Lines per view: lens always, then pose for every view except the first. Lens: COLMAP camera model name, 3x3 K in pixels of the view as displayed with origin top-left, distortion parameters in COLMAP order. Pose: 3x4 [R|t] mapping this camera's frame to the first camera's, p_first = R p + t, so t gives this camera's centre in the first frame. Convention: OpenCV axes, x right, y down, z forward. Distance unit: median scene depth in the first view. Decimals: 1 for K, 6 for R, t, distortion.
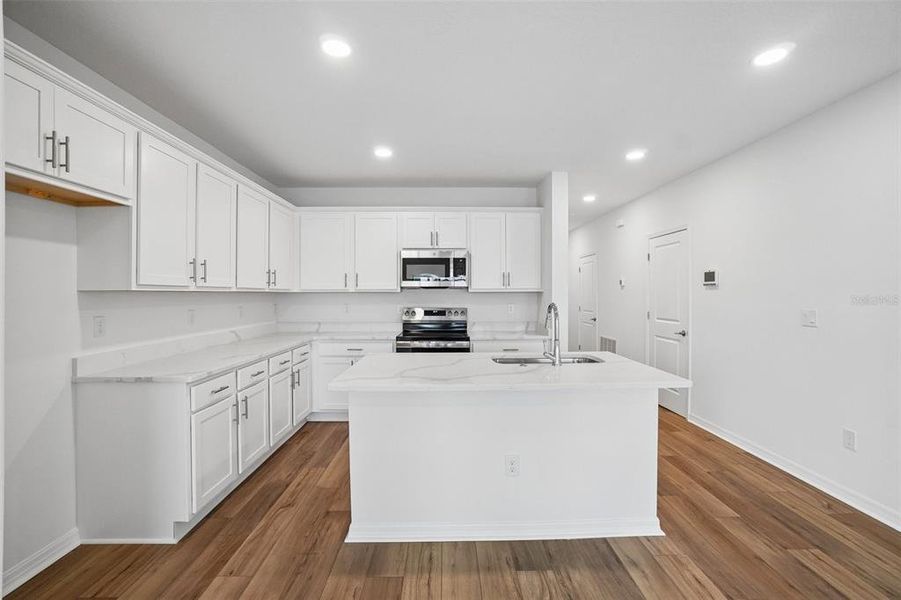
lens RADIAL K [[399.5, 0, 452.6], [0, 399.5, 293.2], [0, 0, 1]] dist [-0.057808, 0.017101]
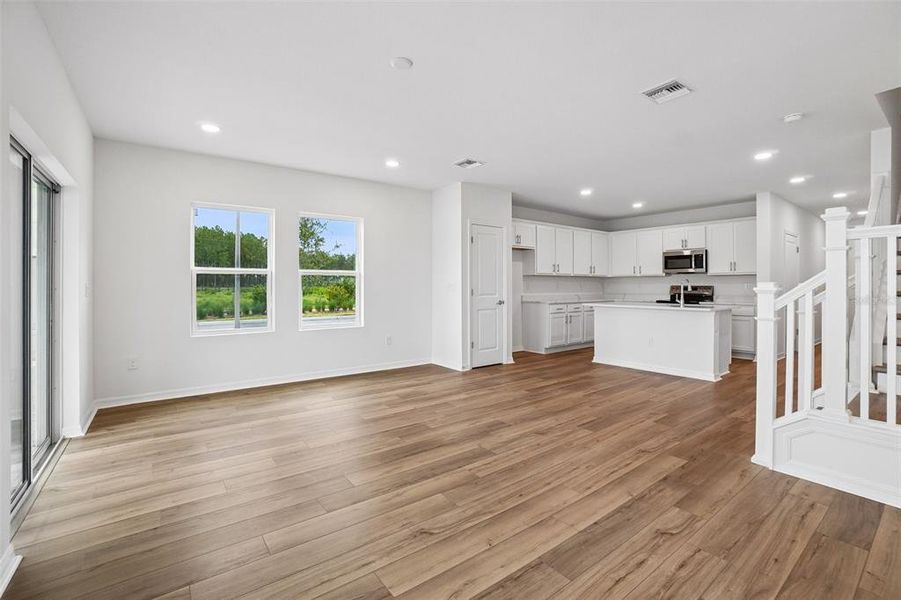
lens RADIAL K [[399.5, 0, 457.2], [0, 399.5, 287.1], [0, 0, 1]] dist [-0.057808, 0.017101]
pose [[0.593339, 0.003906, -0.804943, 0.854001], [0.000194, 0.999988, 0.004996, 0.044552], [0.804952, -0.003120, 0.593331, -0.877255]]
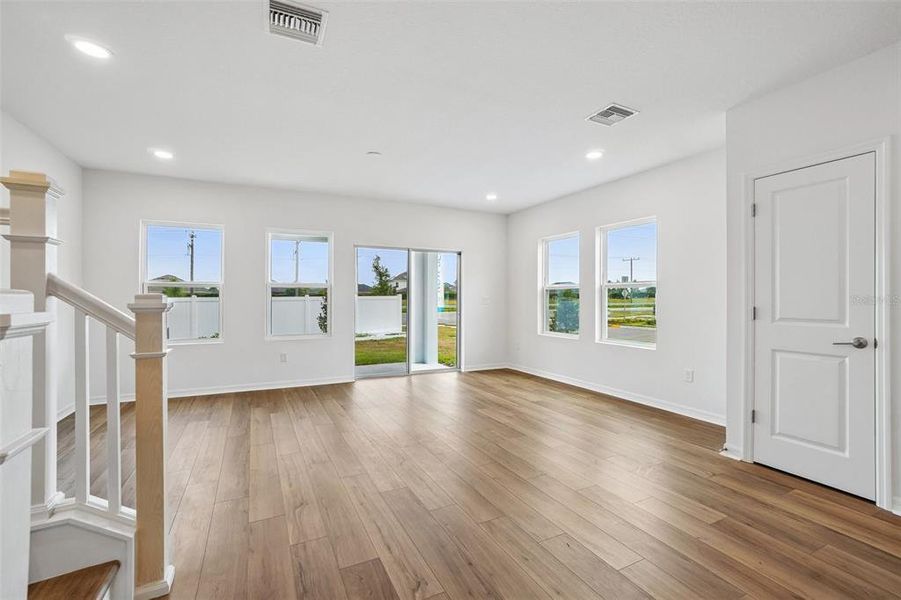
lens RADIAL K [[399.5, 0, 452.3], [0, 399.5, 299.5], [0, 0, 1]] dist [-0.057808, 0.017101]
pose [[-0.904062, -0.000515, -0.427401, 0.508323], [-0.003686, 0.999971, 0.006591, 0.043541], [0.427385, 0.007534, -0.904038, 0.508701]]
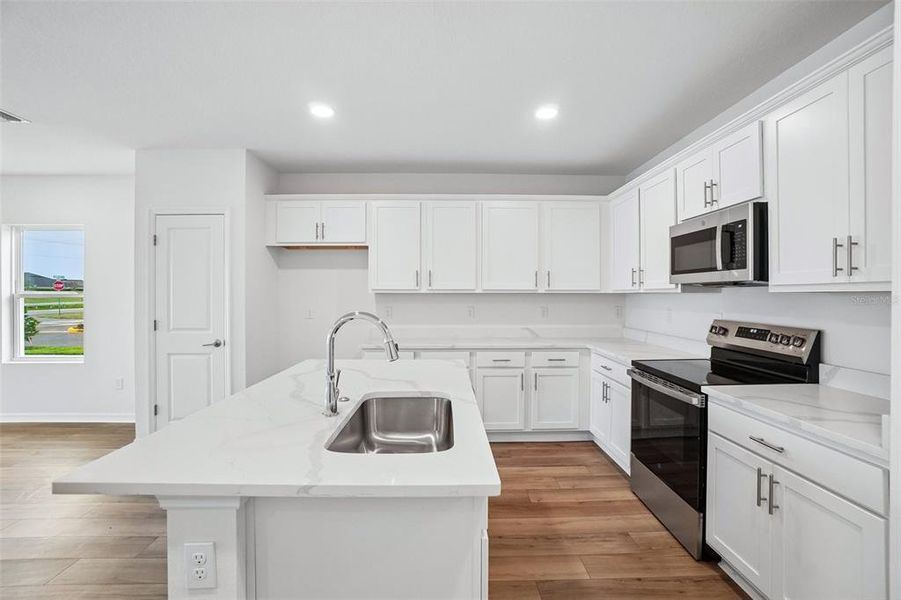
lens RADIAL K [[395.7, 0, 453.3], [0, 395.7, 296.1], [0, 0, 1]] dist [-0.022771, 0.001240]
pose [[0.000825, 0.006972, -0.999975, 0.578336], [0.001224, 0.999975, 0.006973, -0.002474], [0.999999, -0.001230, 0.000816, 0.791485]]
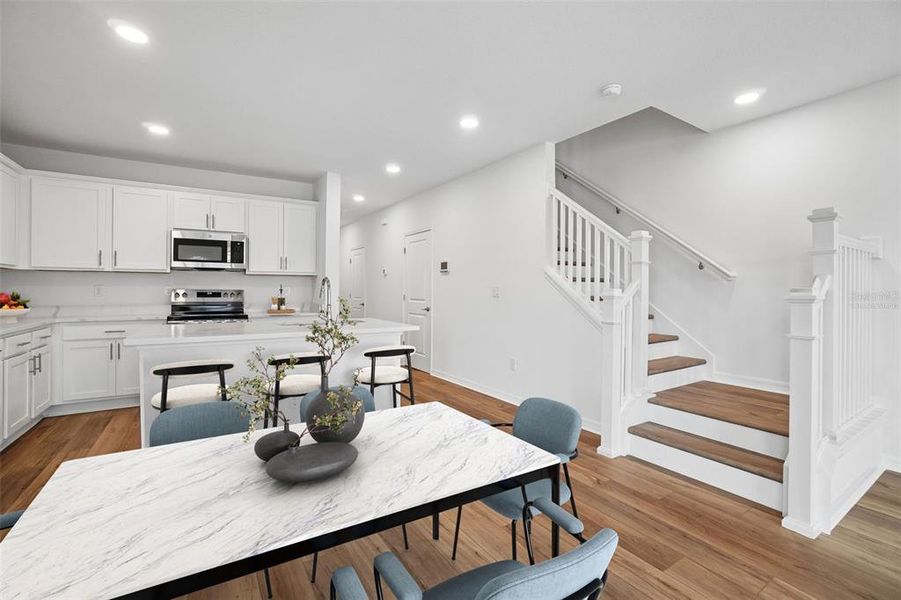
lens RADIAL K [[399.5, 0, 449.7], [0, 399.5, 290.5], [0, 0, 1]] dist [-0.057808, 0.017101]
pose [[0.853669, 0.005437, 0.520788, -0.051879], [-0.005255, 0.999985, -0.001826, 0.048044], [-0.520790, -0.001178, 0.853684, -0.208600]]
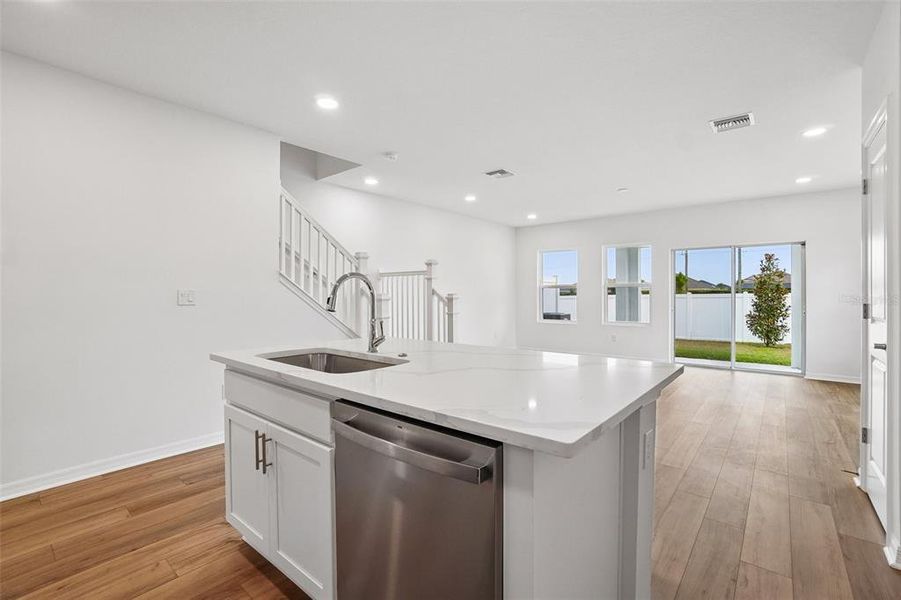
lens RADIAL K [[399.5, 0, 447.9], [0, 399.5, 298.0], [0, 0, 1]] dist [-0.057808, 0.017101]
pose [[-0.747385, -0.004978, 0.664373, -0.244919], [0.003187, 0.999934, 0.011078, 0.042098], [-0.664384, 0.010397, -0.747319, 0.987571]]
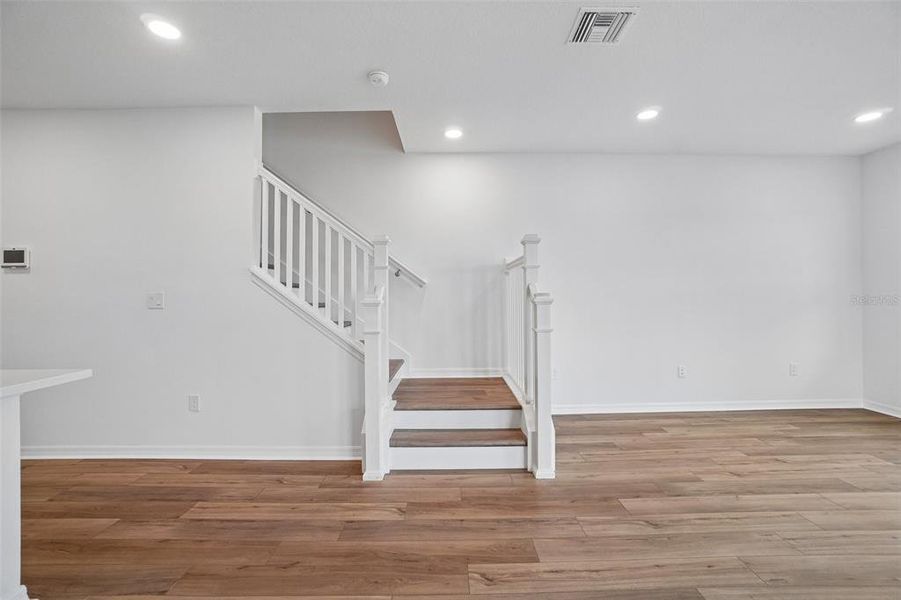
lens RADIAL K [[399.5, 0, 451.9], [0, 399.5, 294.3], [0, 0, 1]] dist [-0.057808, 0.017101]
pose [[0.010345, 0.004313, 0.999937, -0.084680], [0.010018, 0.999940, -0.004417, 0.044948], [-0.999896, 0.010063, 0.010301, 0.135707]]
